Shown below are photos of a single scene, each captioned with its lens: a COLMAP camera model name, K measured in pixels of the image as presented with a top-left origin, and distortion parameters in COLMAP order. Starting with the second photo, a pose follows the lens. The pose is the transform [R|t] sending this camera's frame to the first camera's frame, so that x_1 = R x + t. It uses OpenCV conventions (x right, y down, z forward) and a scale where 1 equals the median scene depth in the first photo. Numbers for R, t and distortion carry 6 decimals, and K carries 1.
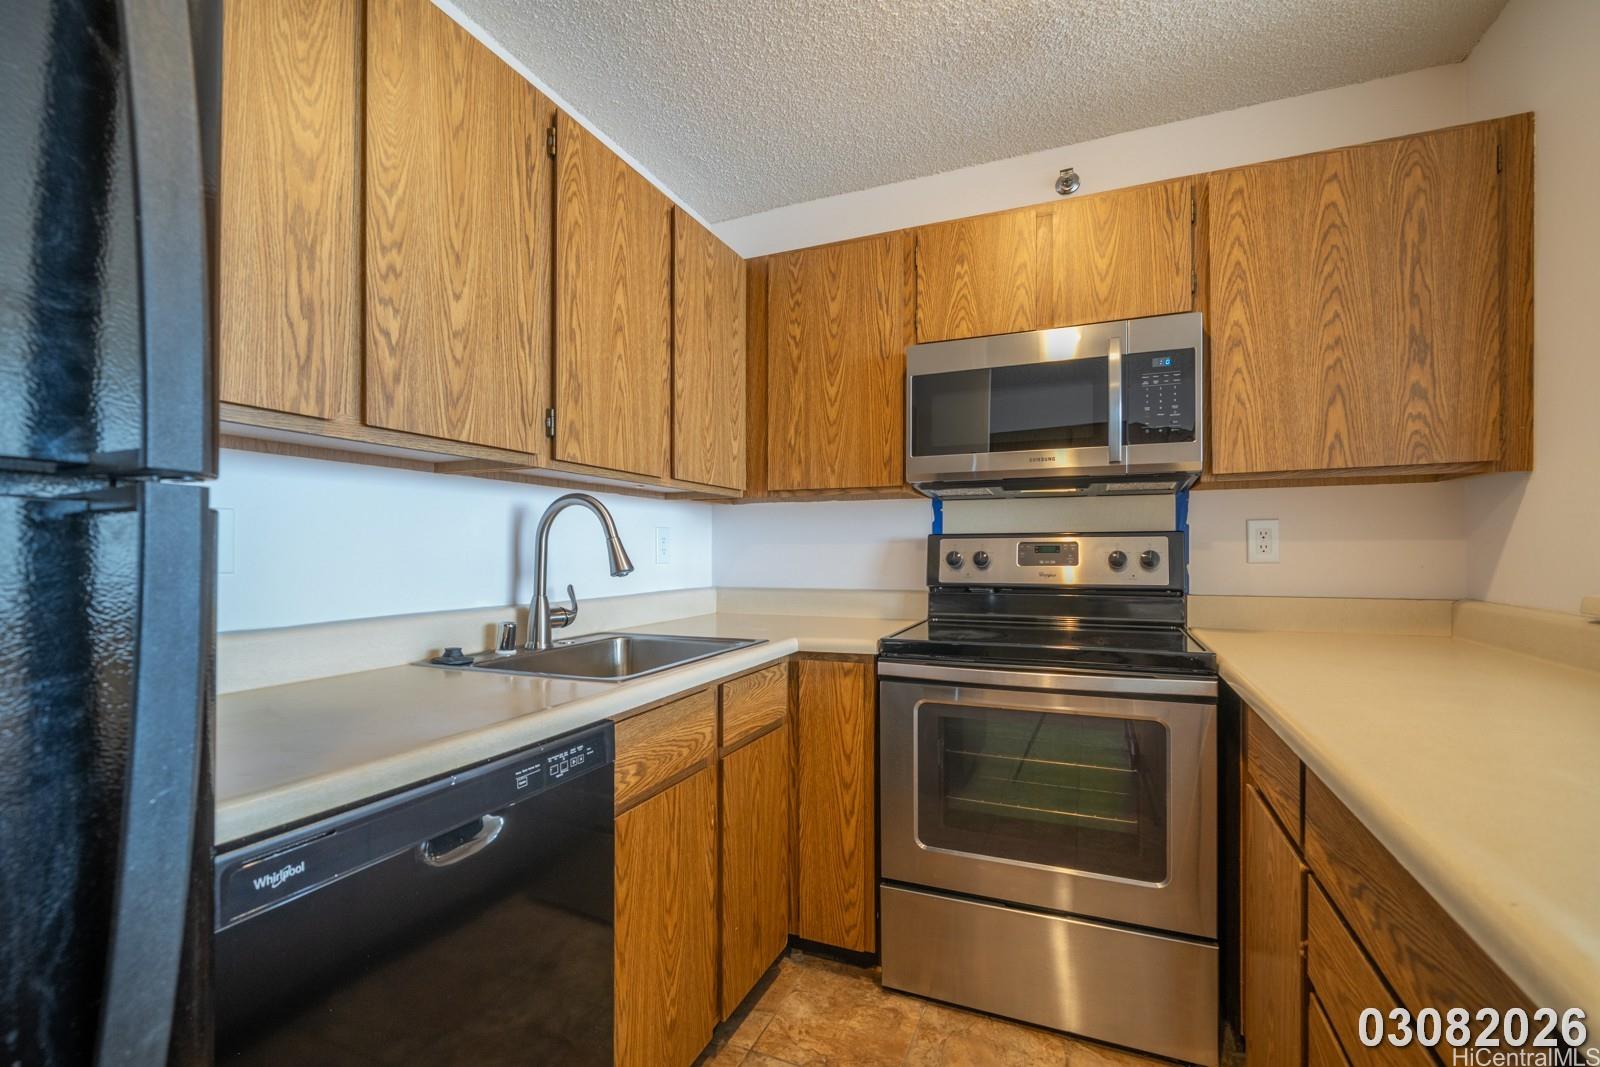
lens RADIAL K [[688.7, 0, 804.8], [0, 688.7, 552.0], [0, 0, 1]] dist [-0.001567, 0.000160]
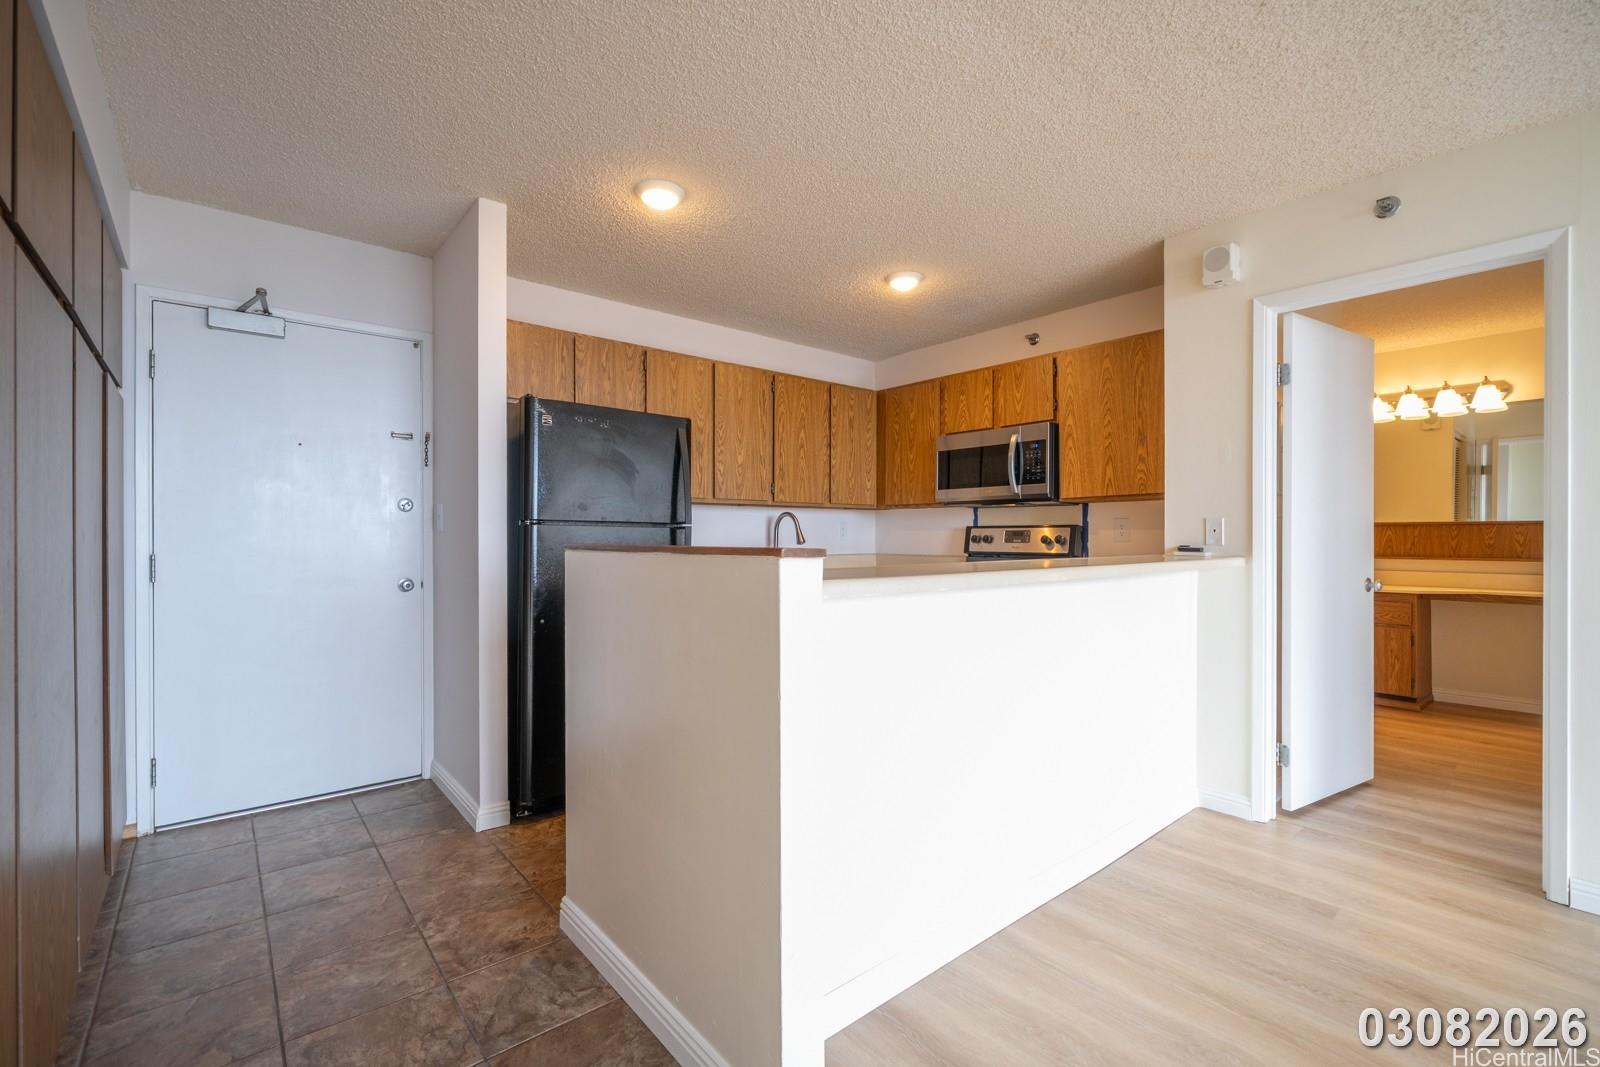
lens RADIAL K [[696.4, 0, 803.9], [0, 696.4, 539.4], [0, 0, 1]] dist [0.000049, -0.000021]
pose [[0.893568, 0.004220, -0.448907, 0.813006], [-0.001580, 0.999979, 0.006255, -0.001435], [0.448924, -0.004880, 0.893557, -1.173439]]
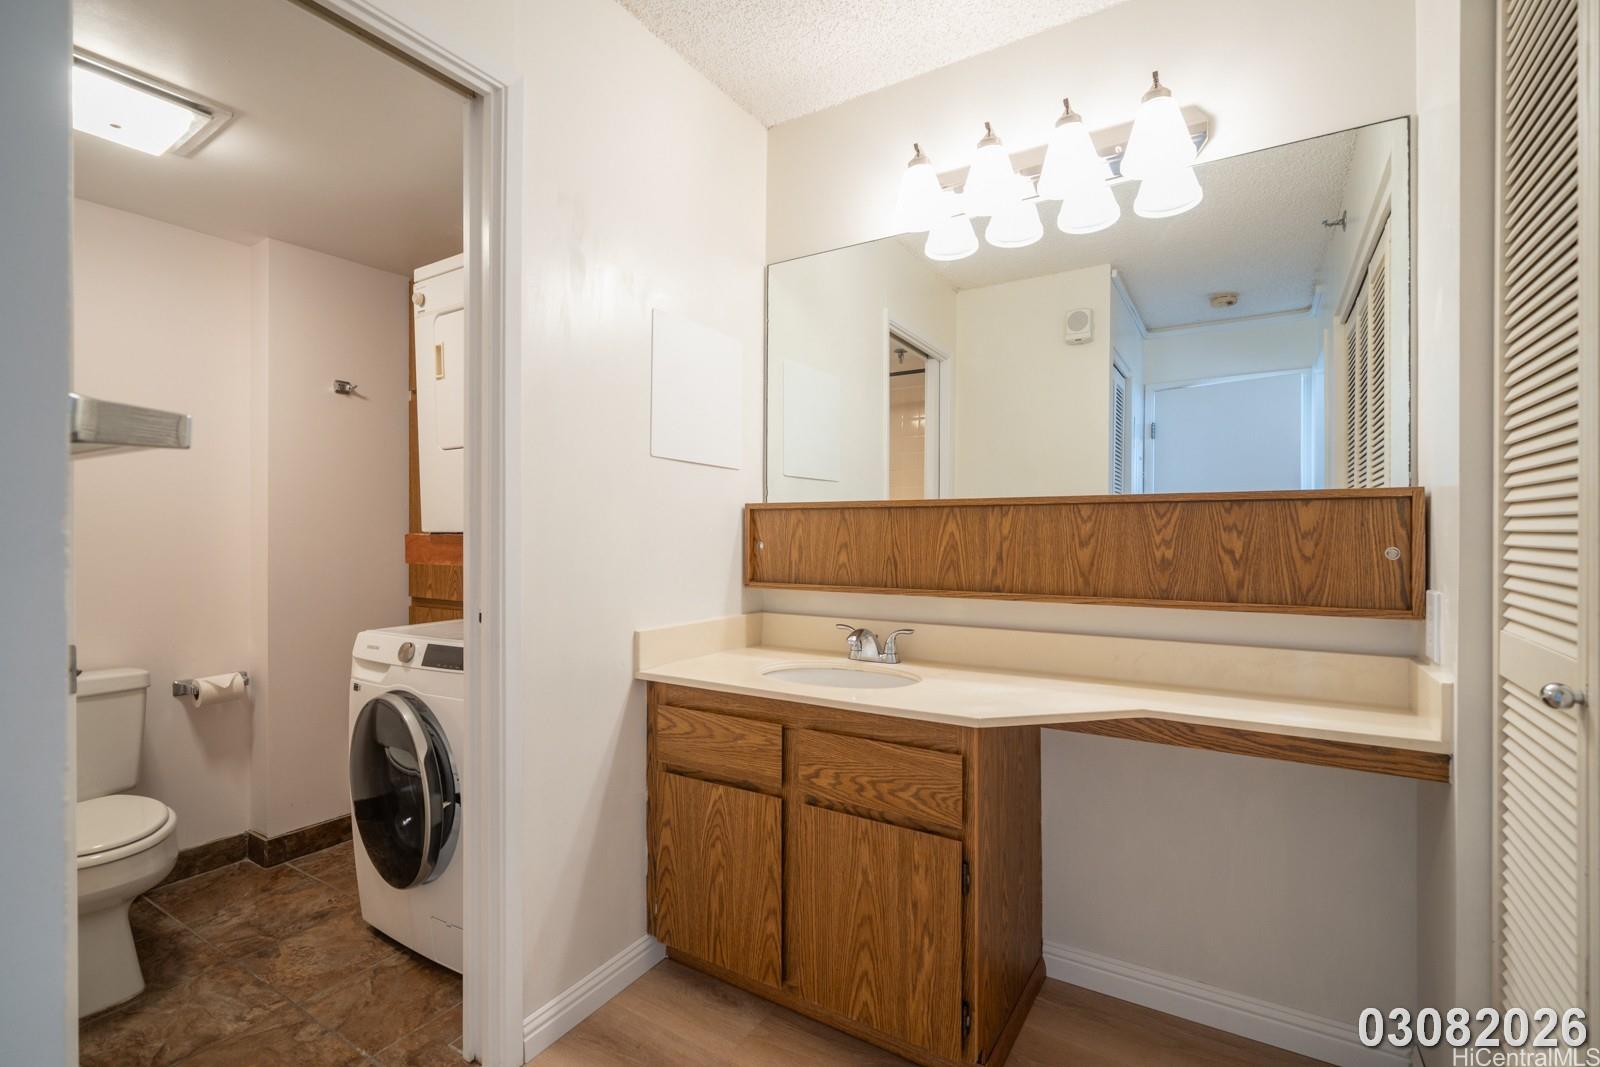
lens RADIAL K [[724.2, 0, 800.0], [0, 724.2, 533.5], [0, 0, 1]] dist [-0.001232, -0.000188]
pose [[0.988523, 0.001710, -0.151058, 1.584646], [-0.000971, 0.999987, 0.004961, -0.009454], [0.151065, -0.004757, 0.988512, 1.227373]]
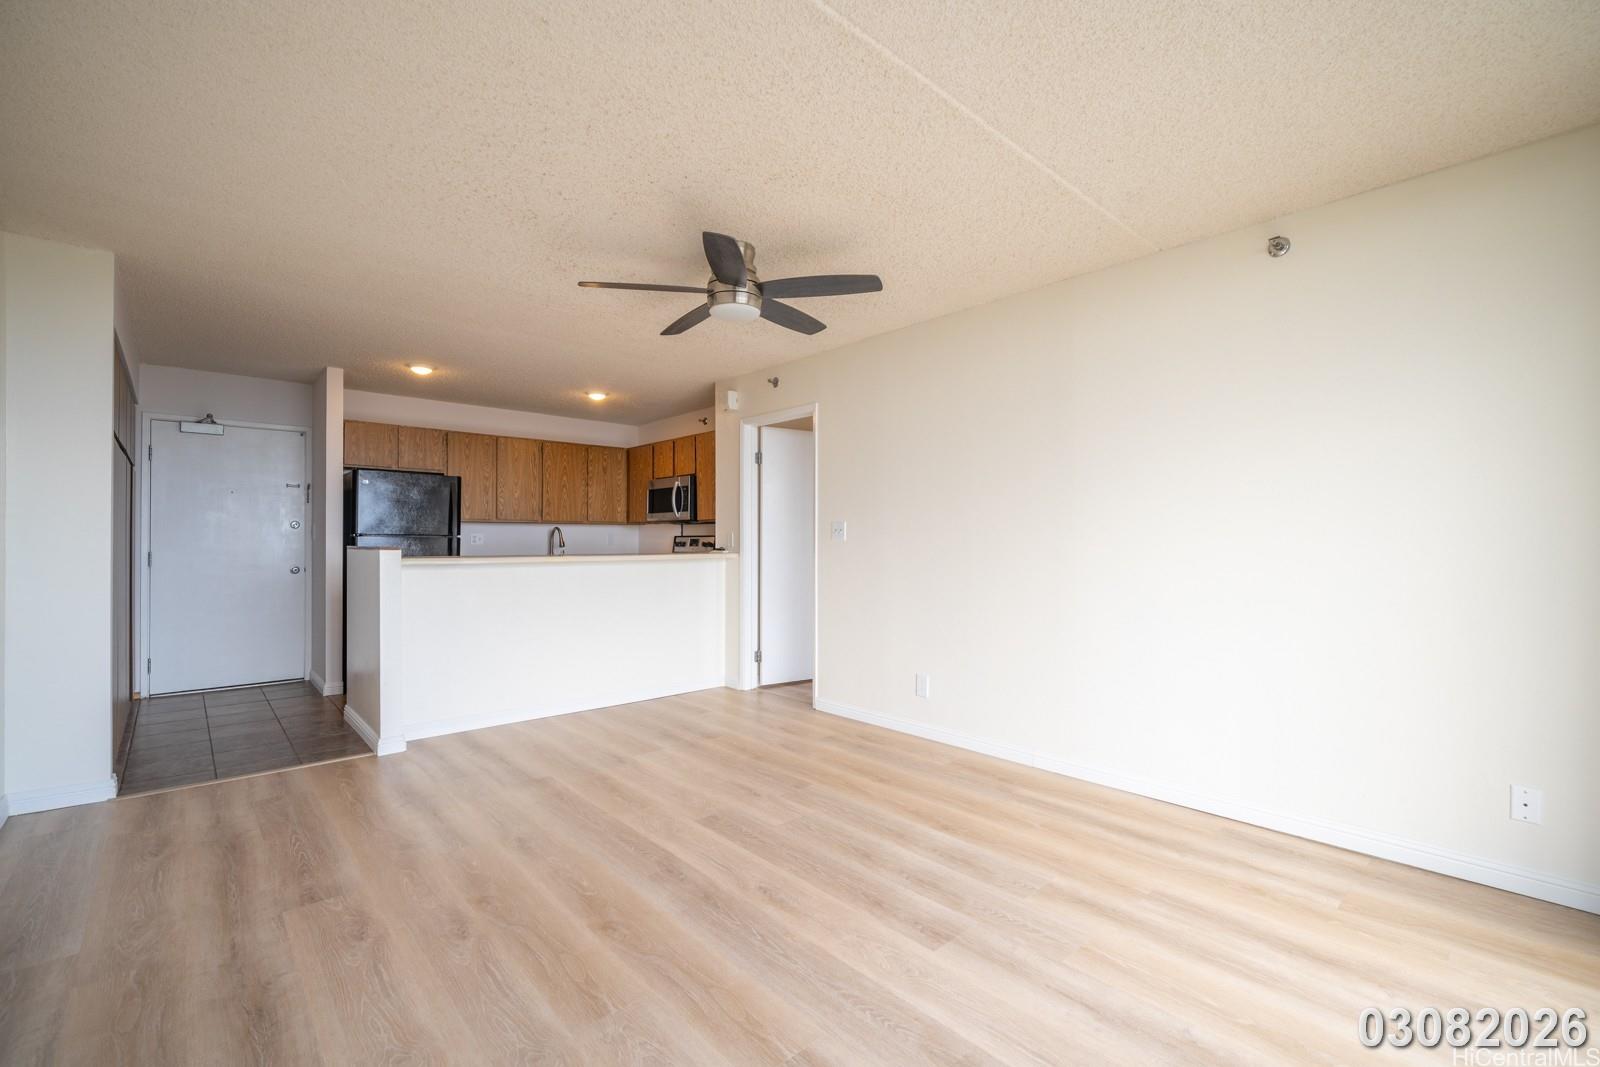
lens RADIAL K [[678.3, 0, 802.9], [0, 678.3, 538.7], [0, 0, 1]] dist [-0.000708, 0.000630]
pose [[0.910866, 0.000090, -0.412702, 2.428658], [-0.001507, 0.999994, -0.003109, -0.007110], [0.412699, 0.003454, 0.910861, -1.871124]]
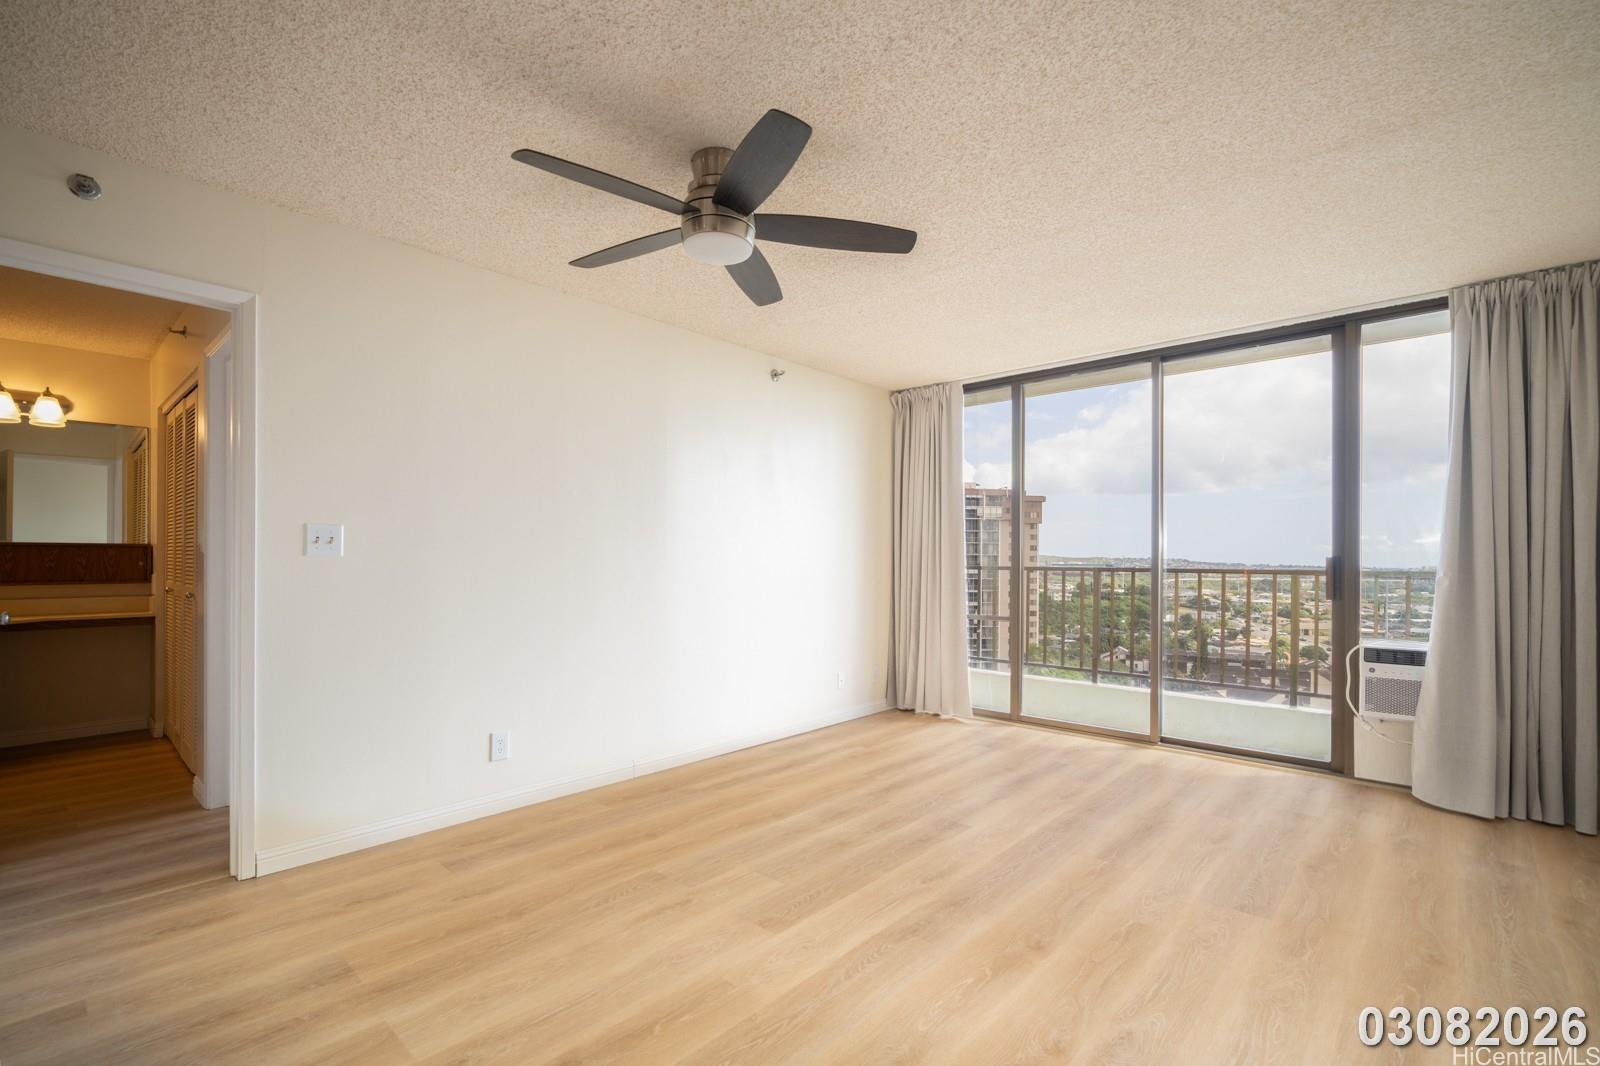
lens RADIAL K [[708.9, 0, 802.2], [0, 708.9, 560.8], [0, 0, 1]] dist [-0.000387, 0.000352]
pose [[0.333084, 0.002751, 0.942893, 0.475110], [-0.004629, 0.999988, -0.001282, -0.002584], [-0.942886, -0.003938, 0.333093, -1.018887]]
